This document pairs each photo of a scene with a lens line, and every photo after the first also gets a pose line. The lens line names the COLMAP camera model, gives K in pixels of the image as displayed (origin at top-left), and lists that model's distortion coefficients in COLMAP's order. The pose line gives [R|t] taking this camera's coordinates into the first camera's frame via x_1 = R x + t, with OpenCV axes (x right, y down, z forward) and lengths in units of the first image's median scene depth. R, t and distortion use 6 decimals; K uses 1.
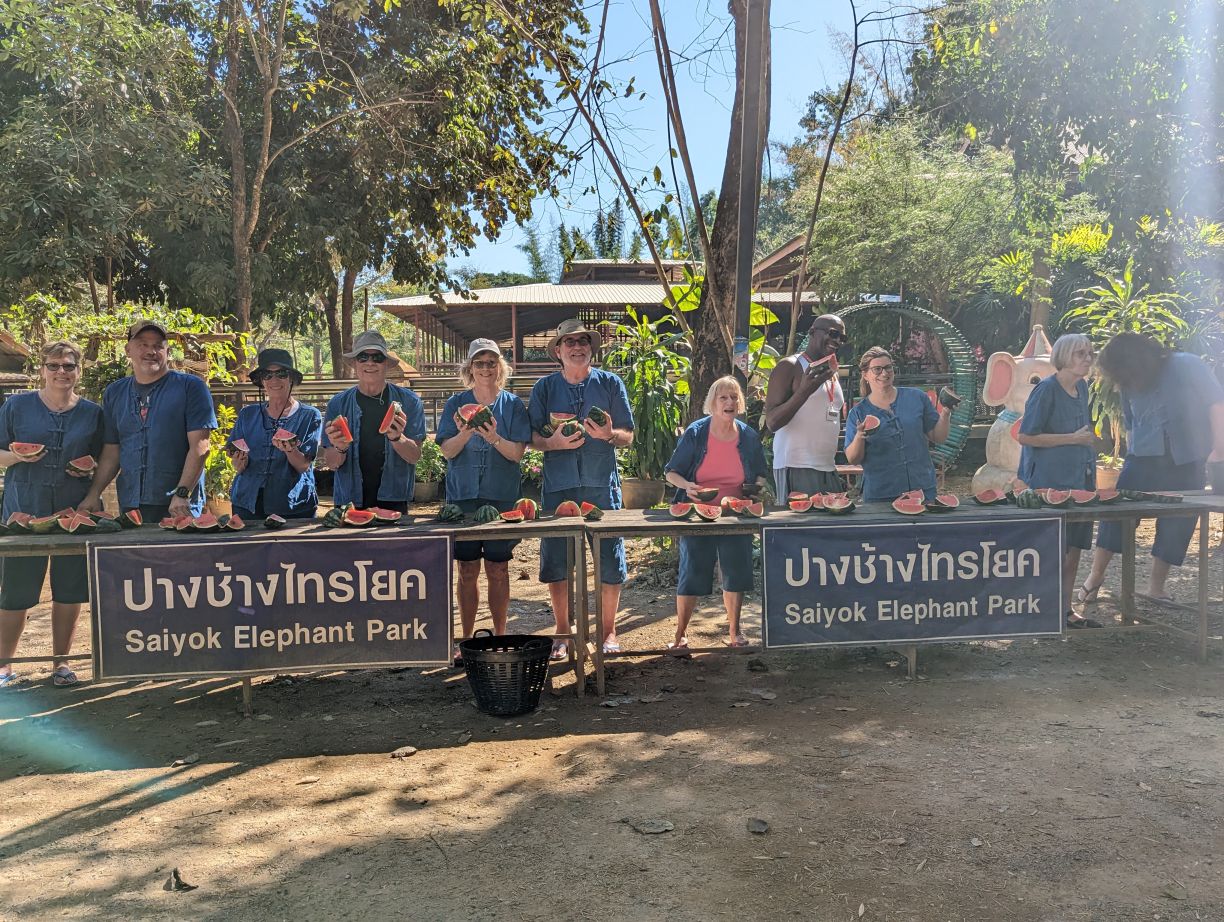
lens RADIAL K [[932.8, 0, 616.9], [0, 932.8, 481.6], [0, 0, 1]] dist [0.034372, -0.034466]
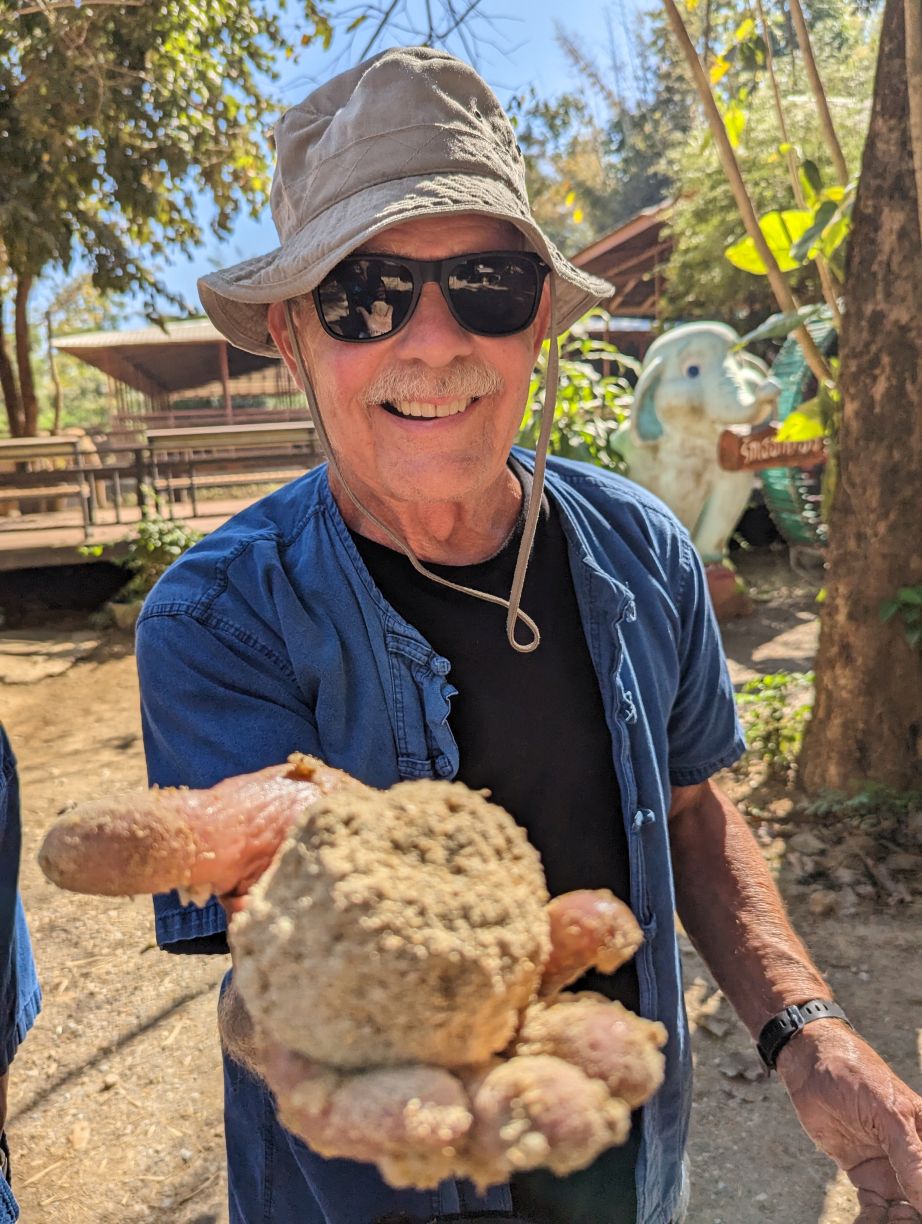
lens RADIAL K [[942.2, 0, 459.2], [0, 942.2, 596.8], [0, 0, 1]] dist [0.003256, -0.002047]
pose [[0.987781, -0.061195, 0.143328, -0.107498], [0.050872, 0.995914, 0.074613, -0.036195], [-0.147309, -0.066410, 0.986859, 0.328798]]
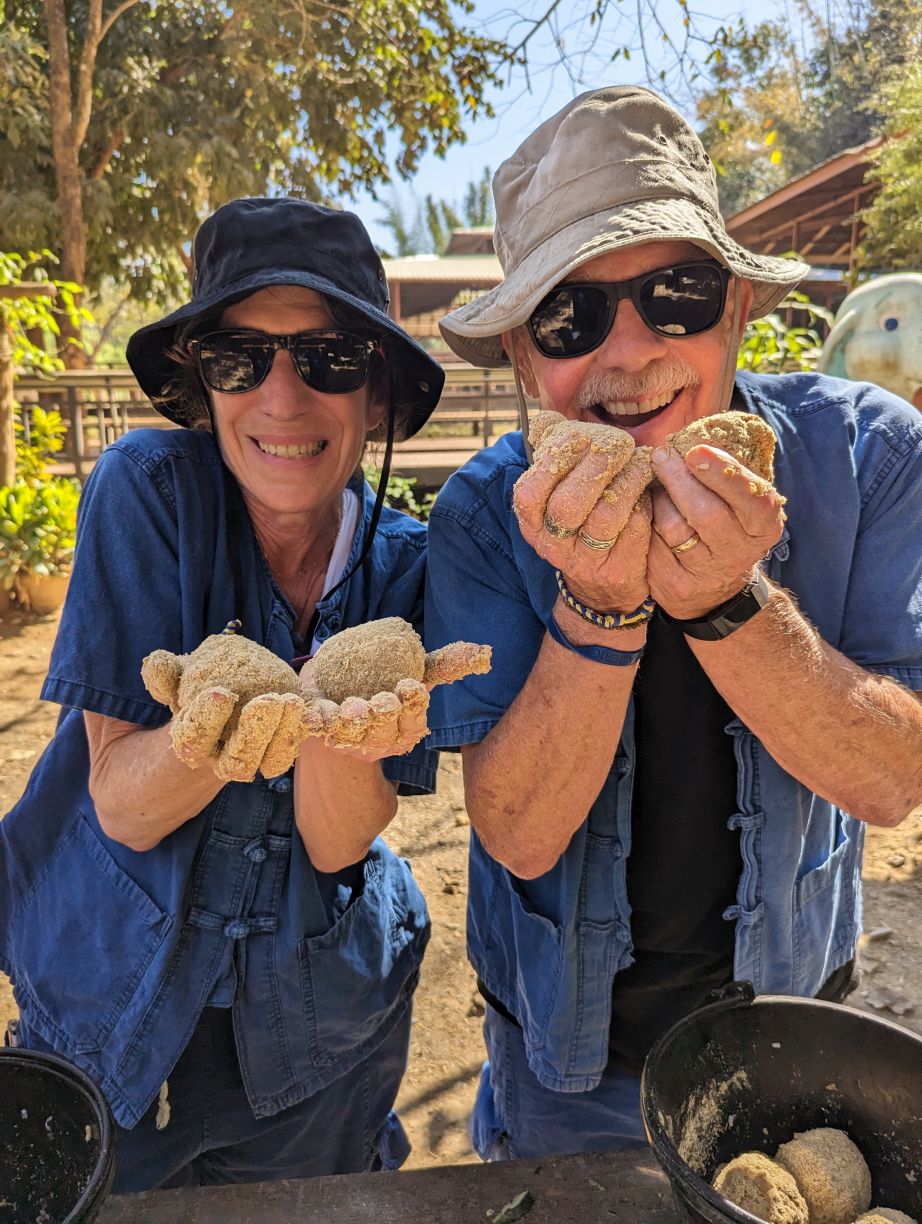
lens RADIAL K [[938.0, 0, 462.1], [0, 938.0, 607.2], [0, 0, 1]] dist [0.030744, -0.039323]
pose [[0.999917, 0.008568, -0.009634, -0.117637], [-0.007184, 0.990748, 0.135524, -0.032992], [0.010706, -0.135444, 0.990727, 0.316404]]
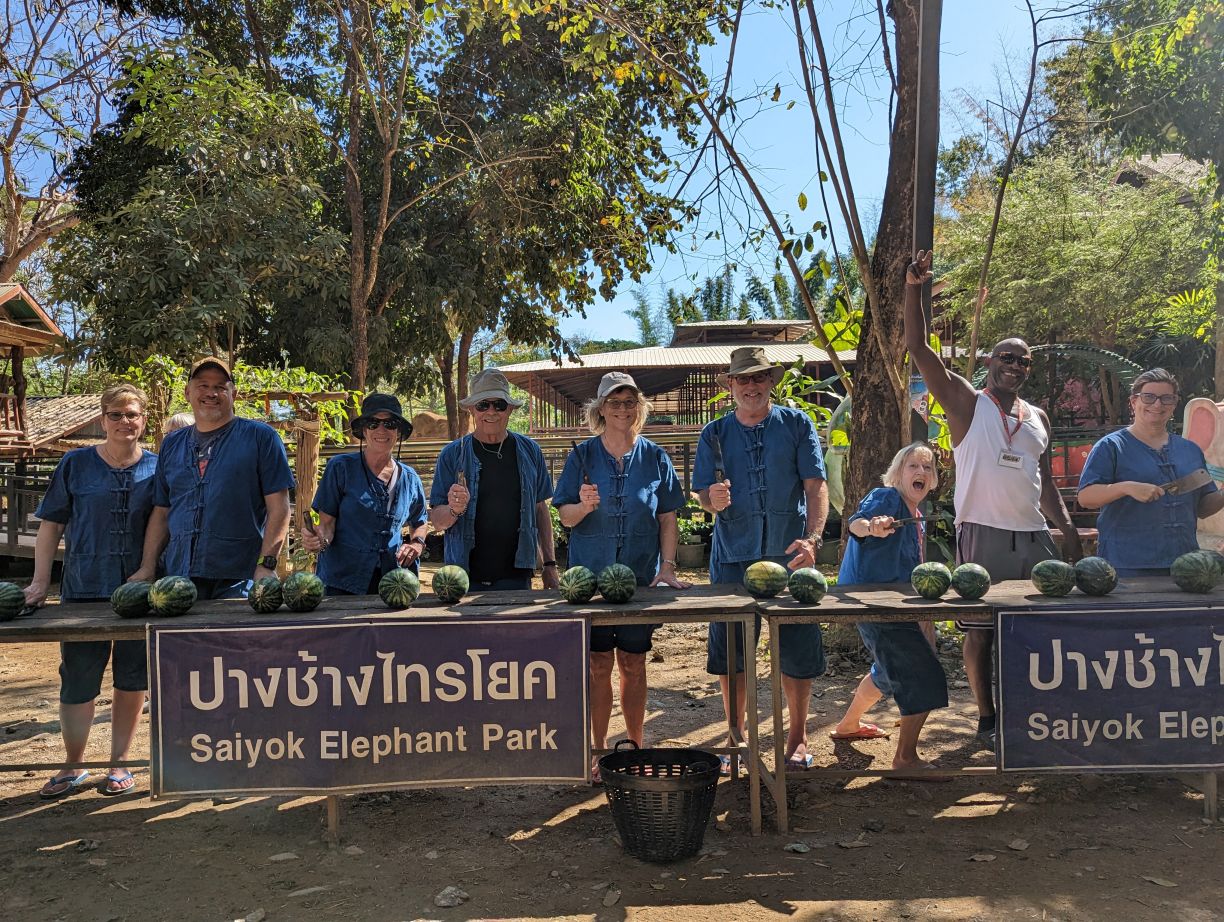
lens RADIAL K [[932.8, 0, 616.9], [0, 932.8, 481.6], [0, 0, 1]] dist [0.034372, -0.034466]
pose [[0.993419, -0.007730, -0.114273, -0.021400], [-0.000246, 0.997573, -0.069621, -0.000635], [0.114534, 0.069191, 0.991007, 0.074367]]
